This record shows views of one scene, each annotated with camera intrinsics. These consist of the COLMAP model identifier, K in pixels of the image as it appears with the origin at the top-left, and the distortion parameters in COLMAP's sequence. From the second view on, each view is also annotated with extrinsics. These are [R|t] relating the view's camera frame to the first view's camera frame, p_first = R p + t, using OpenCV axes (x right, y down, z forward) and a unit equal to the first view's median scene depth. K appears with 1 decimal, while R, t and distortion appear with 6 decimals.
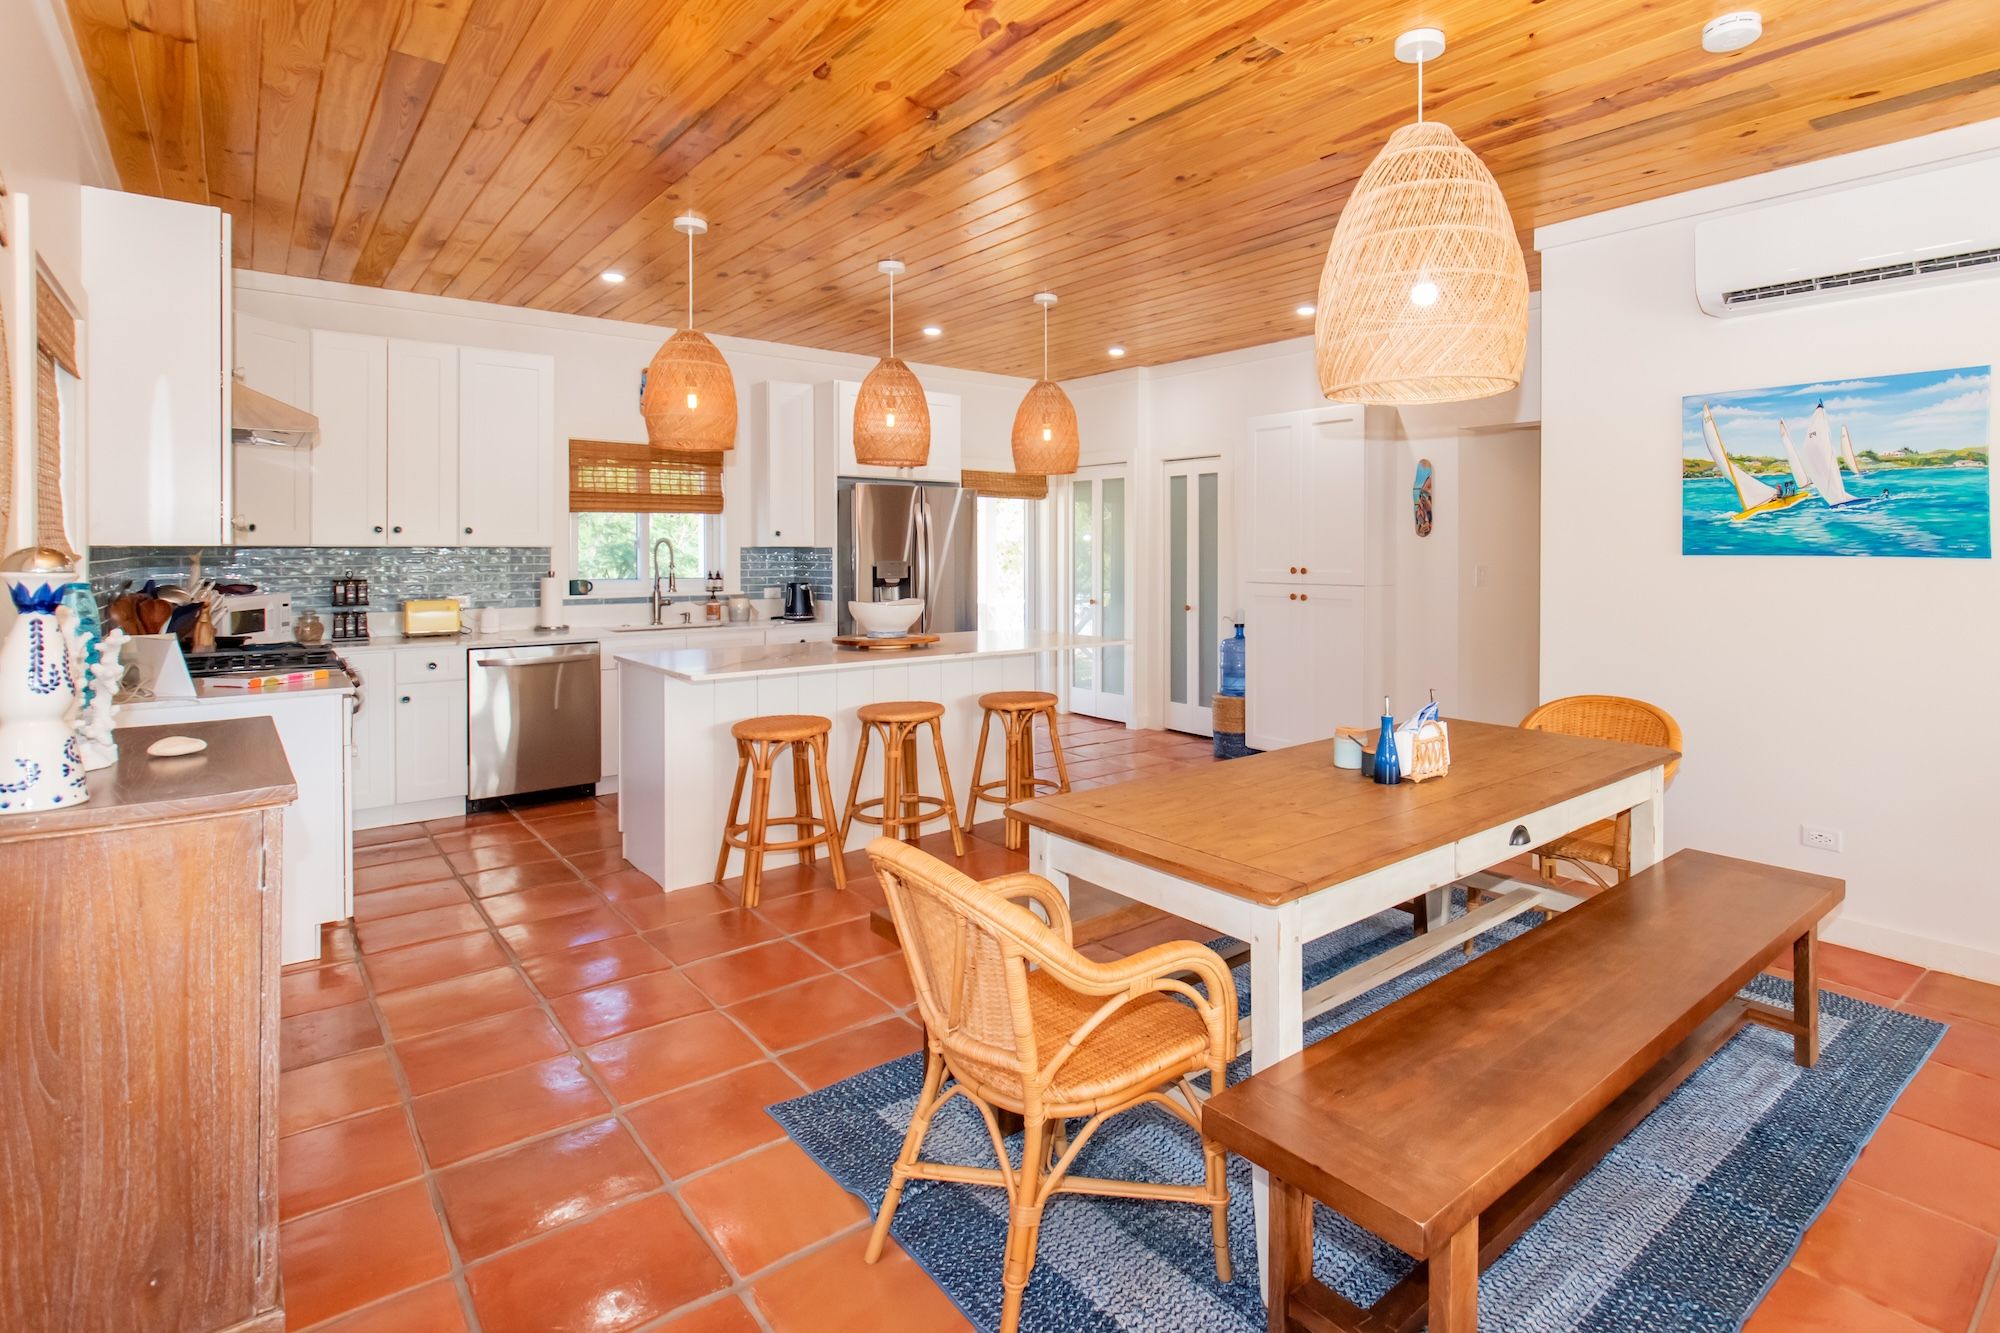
lens RADIAL K [[957.9, 0, 985.8], [0, 957.9, 542.4], [0, 0, 1]] dist [-0.000502, 0.000467]
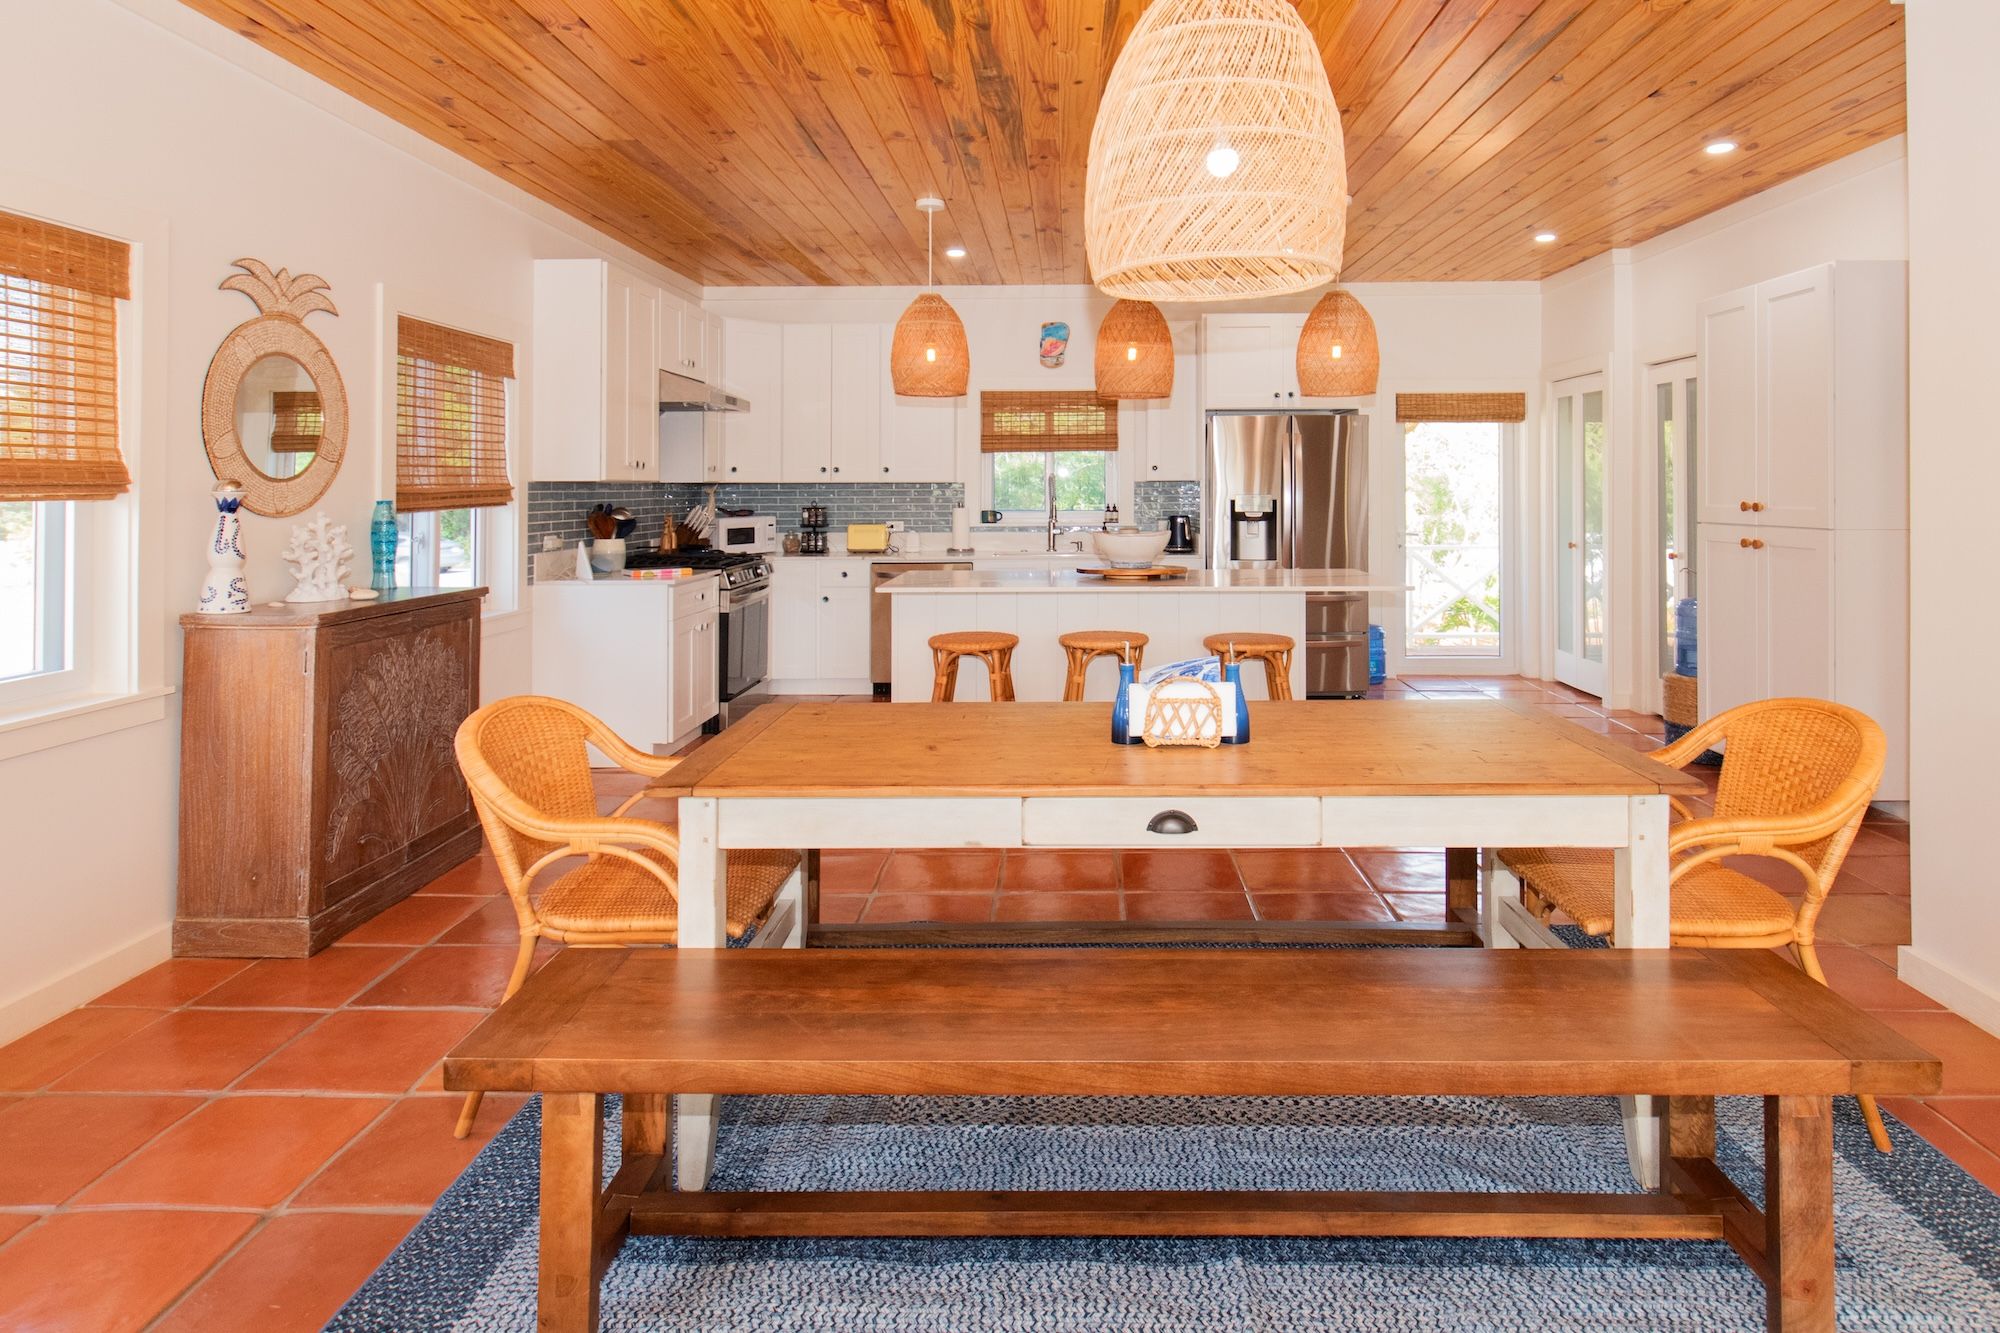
lens RADIAL K [[956.0, 0, 1031.5], [0, 956.0, 477.7], [0, 0, 1]] dist [-0.000403, -0.000688]
pose [[0.795011, -0.011758, -0.606481, 0.324136], [0.009408, 0.999931, -0.007053, 0.007539], [0.606522, -0.000098, 0.795067, 0.101664]]
